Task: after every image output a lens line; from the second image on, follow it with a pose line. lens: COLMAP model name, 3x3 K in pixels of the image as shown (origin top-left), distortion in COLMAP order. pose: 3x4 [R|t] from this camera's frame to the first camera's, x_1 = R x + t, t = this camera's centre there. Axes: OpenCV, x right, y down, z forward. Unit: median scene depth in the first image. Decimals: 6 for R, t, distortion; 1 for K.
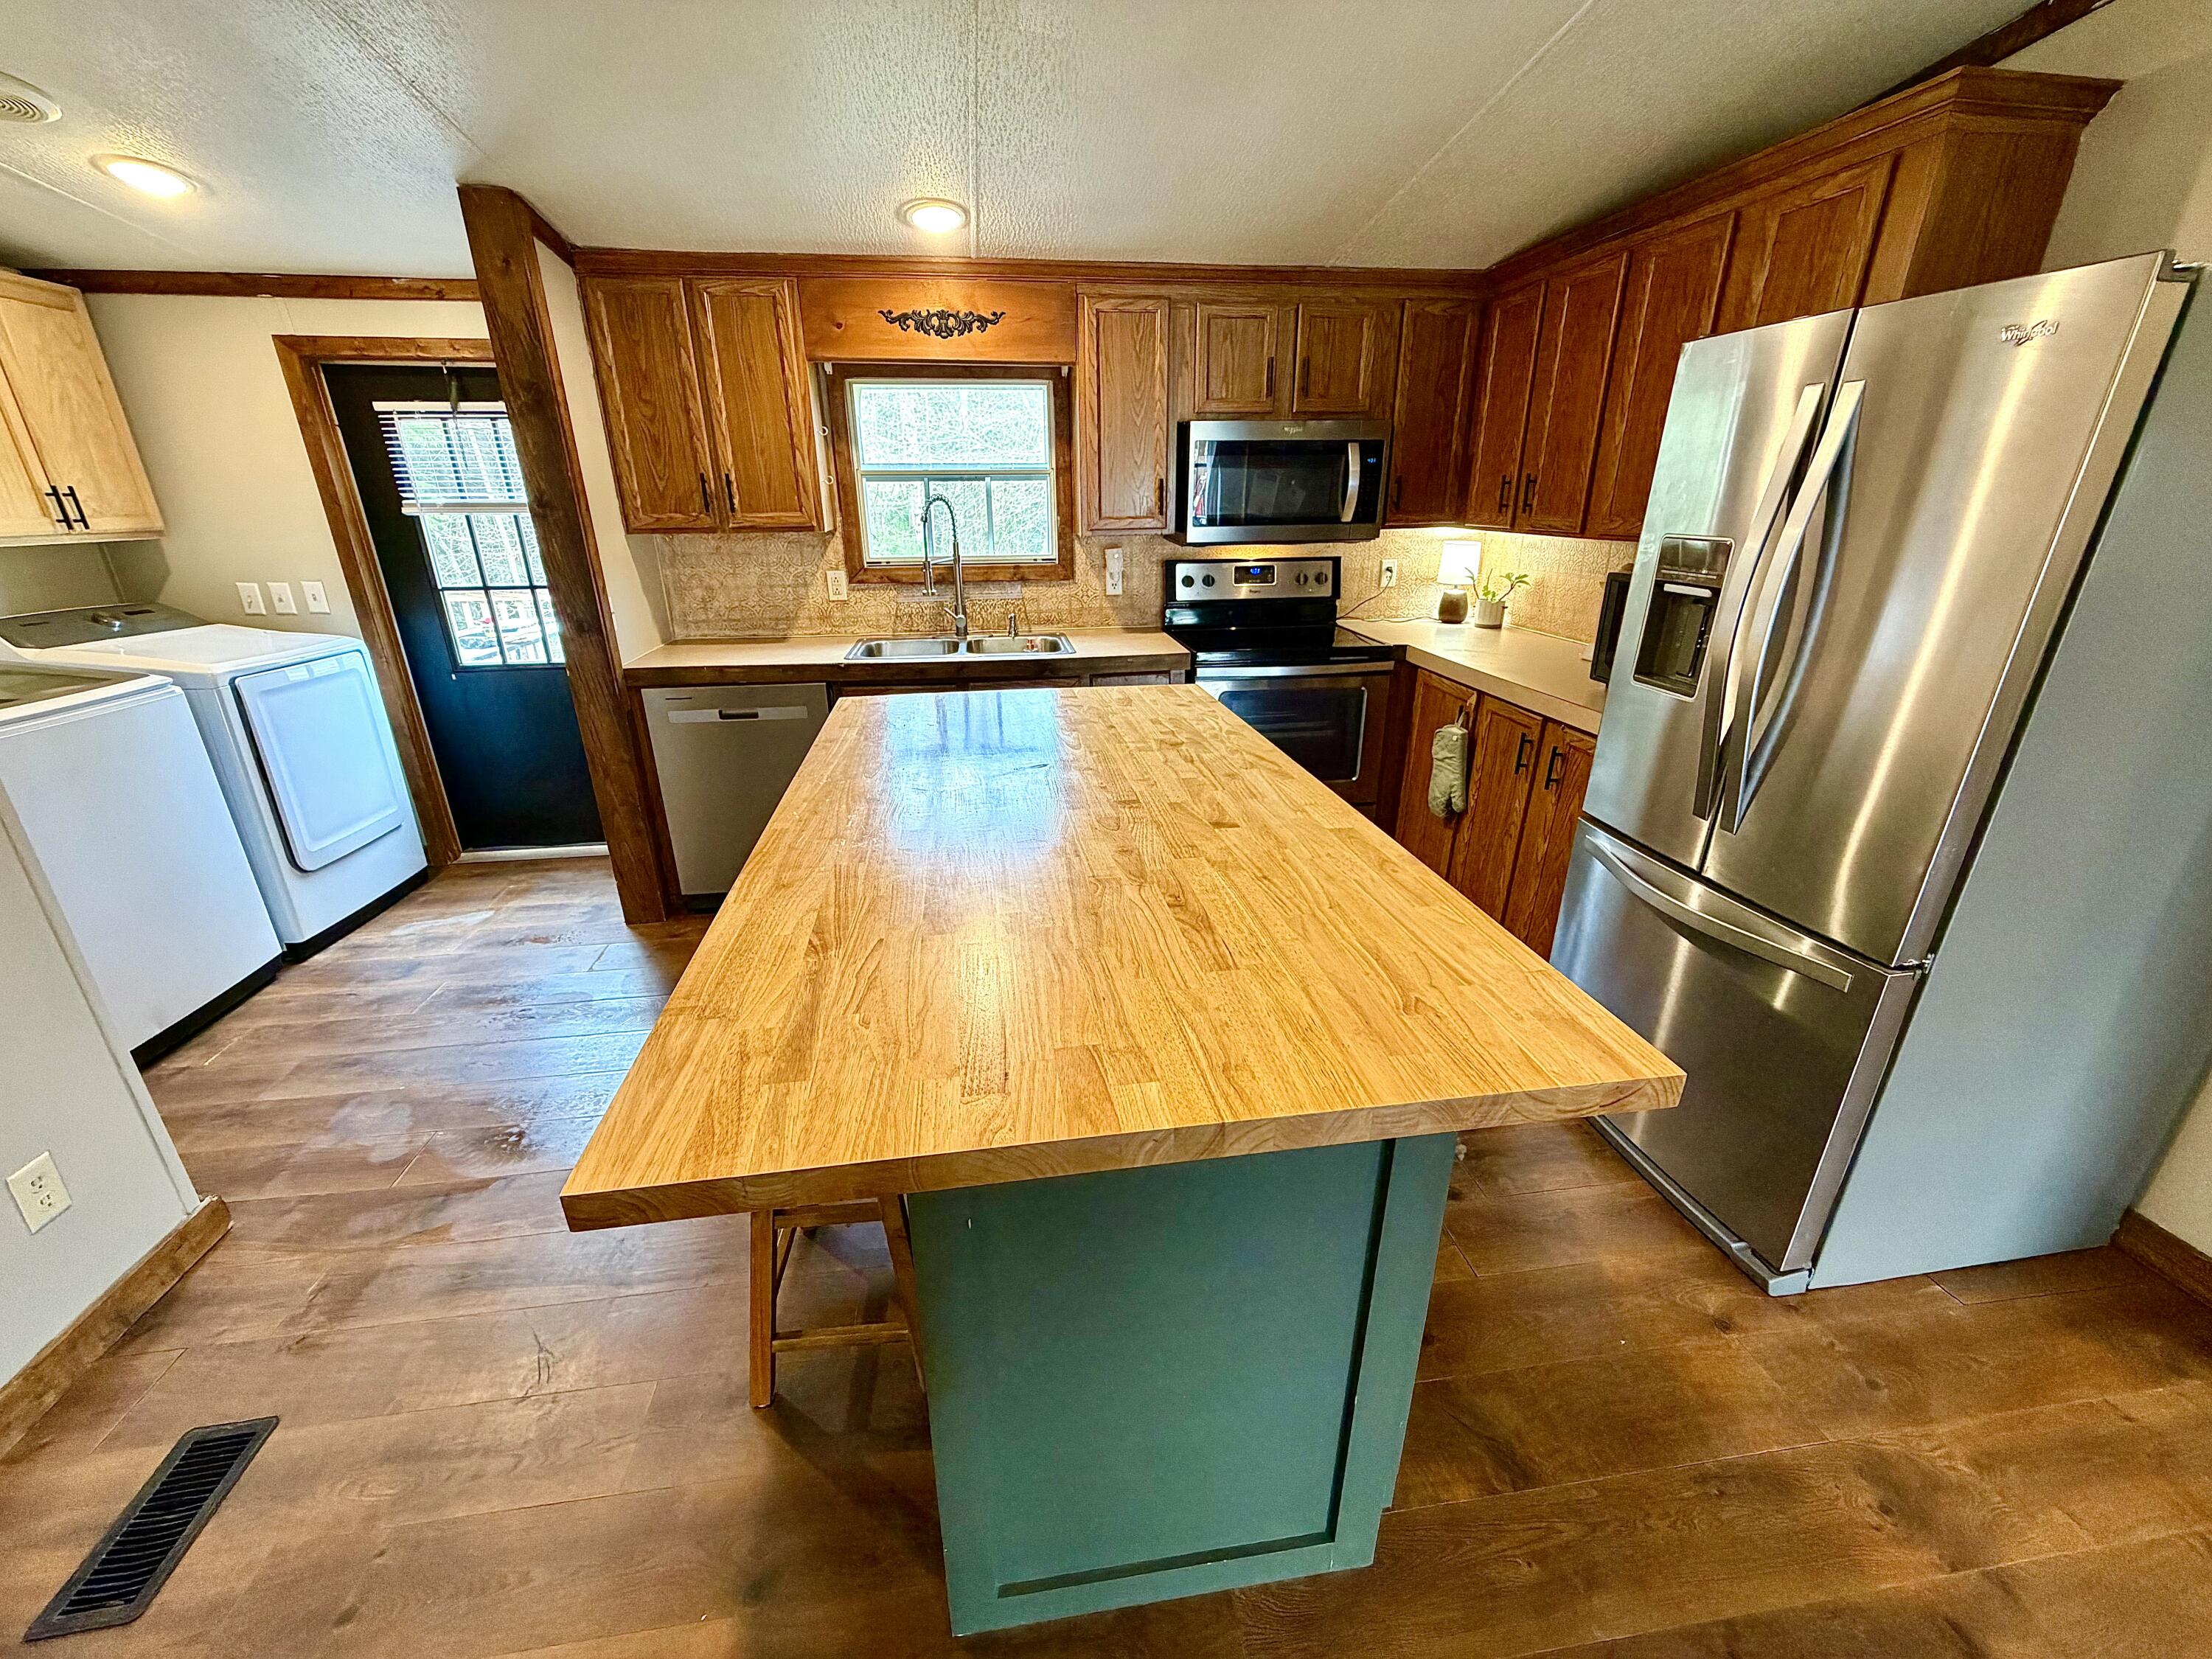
lens RADIAL K [[878.9, 0, 1100.4], [0, 878.9, 827.4], [0, 0, 1]] dist [0.001117, -0.000360]
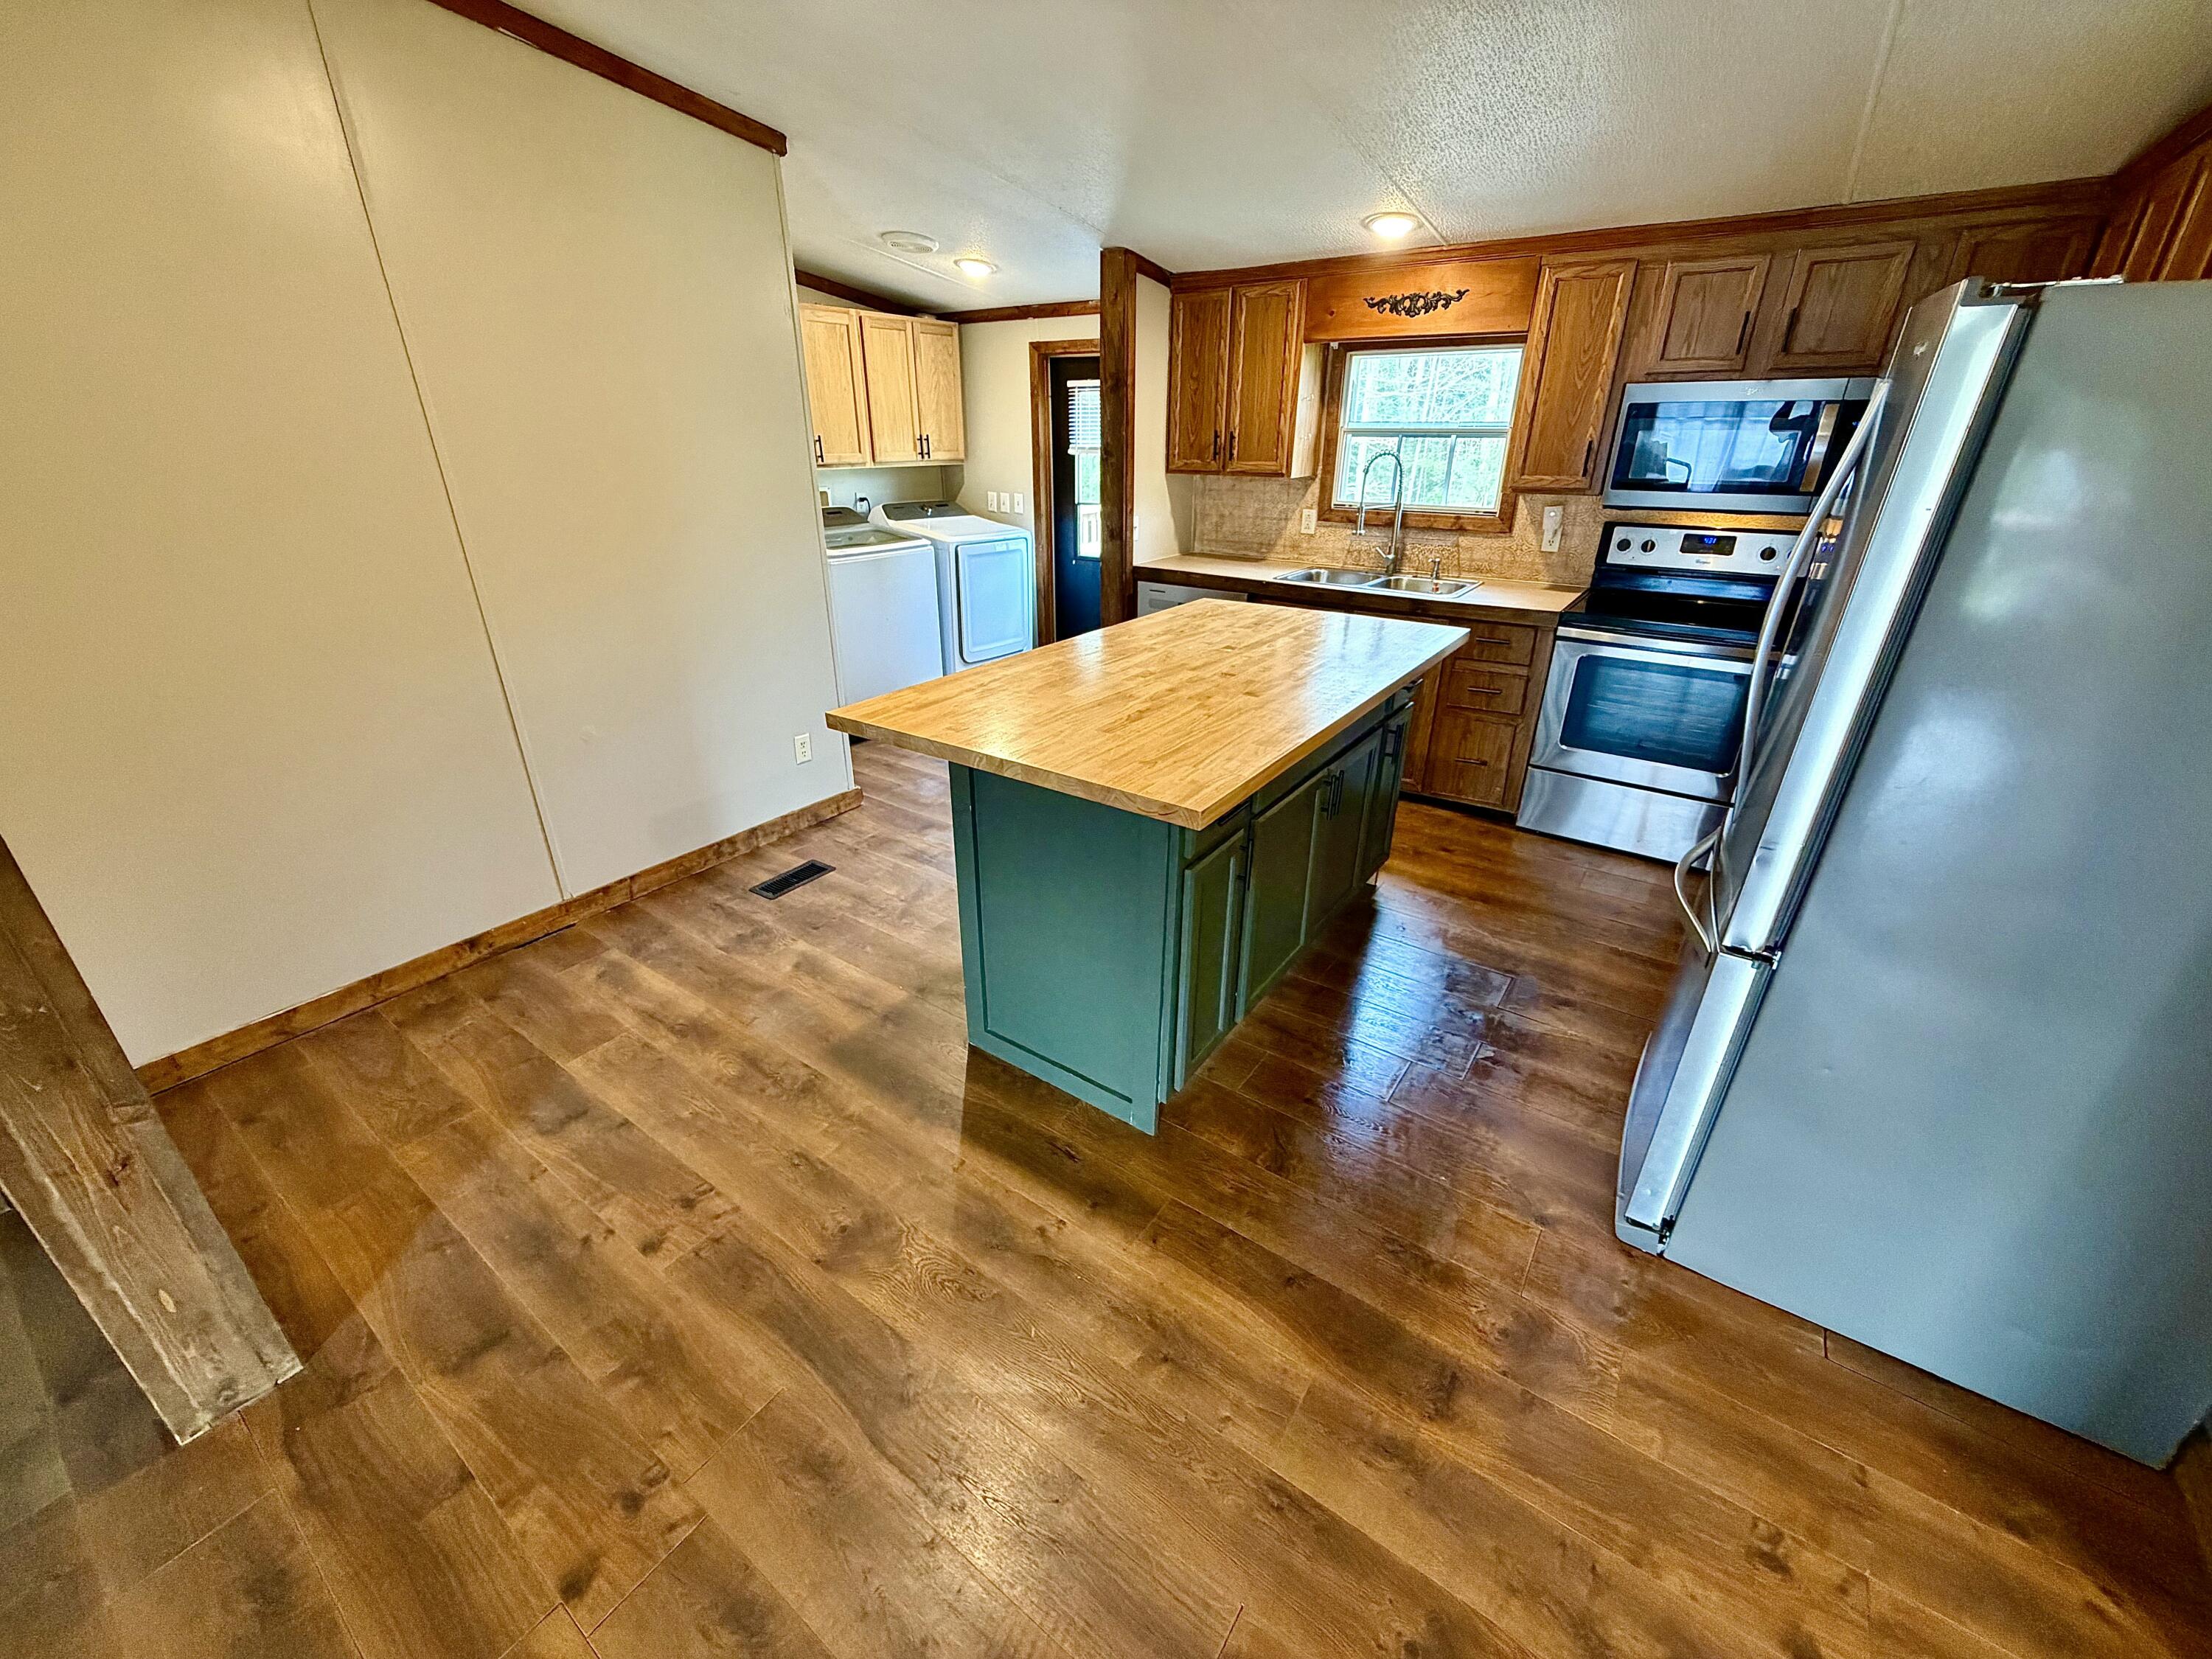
lens RADIAL K [[878.9, 0, 1100.4], [0, 878.9, 827.4], [0, 0, 1]] dist [0.001117, -0.000360]
pose [[0.725368, 0.294544, -0.622162, 0.450199], [-0.253222, 0.954631, 0.156714, 0.021254], [0.640094, 0.043869, 0.767043, -0.146071]]
